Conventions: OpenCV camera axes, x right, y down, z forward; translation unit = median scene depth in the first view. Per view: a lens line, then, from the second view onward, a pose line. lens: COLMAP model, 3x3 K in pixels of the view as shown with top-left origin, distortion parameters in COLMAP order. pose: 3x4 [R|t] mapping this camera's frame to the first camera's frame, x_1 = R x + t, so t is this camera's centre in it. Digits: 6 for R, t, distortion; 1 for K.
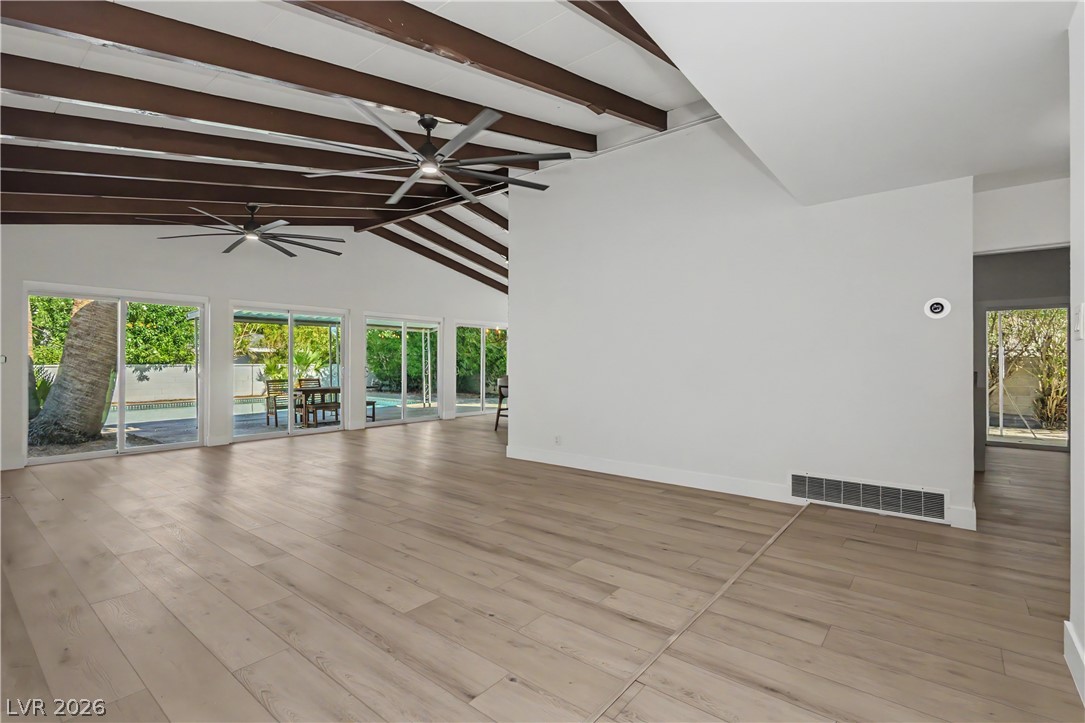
lens RADIAL K [[497.1, 0, 541.6], [0, 497.1, 359.5], [0, 0, 1]] dist [0.001797, -0.001665]
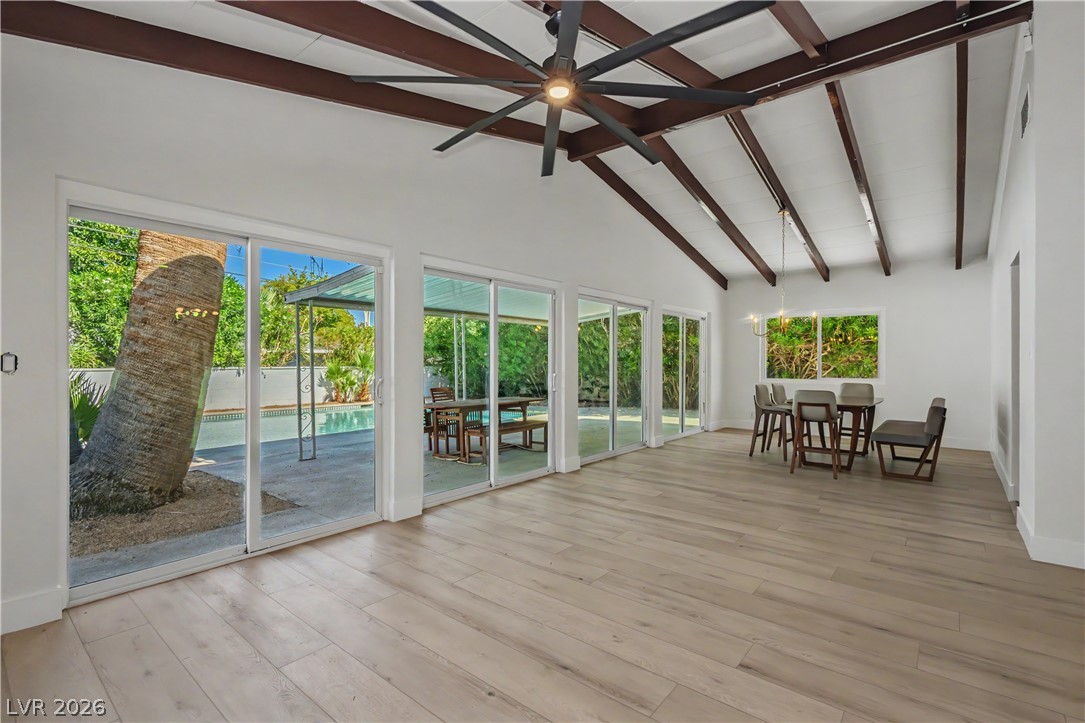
lens RADIAL K [[497.1, 0, 553.6], [0, 497.1, 362.7], [0, 0, 1]] dist [0.001797, -0.001665]
pose [[0.999971, -0.001834, -0.007347, -0.308601], [0.001864, 0.999990, 0.004033, -0.000670], [0.007340, -0.004046, 0.999965, 0.289158]]
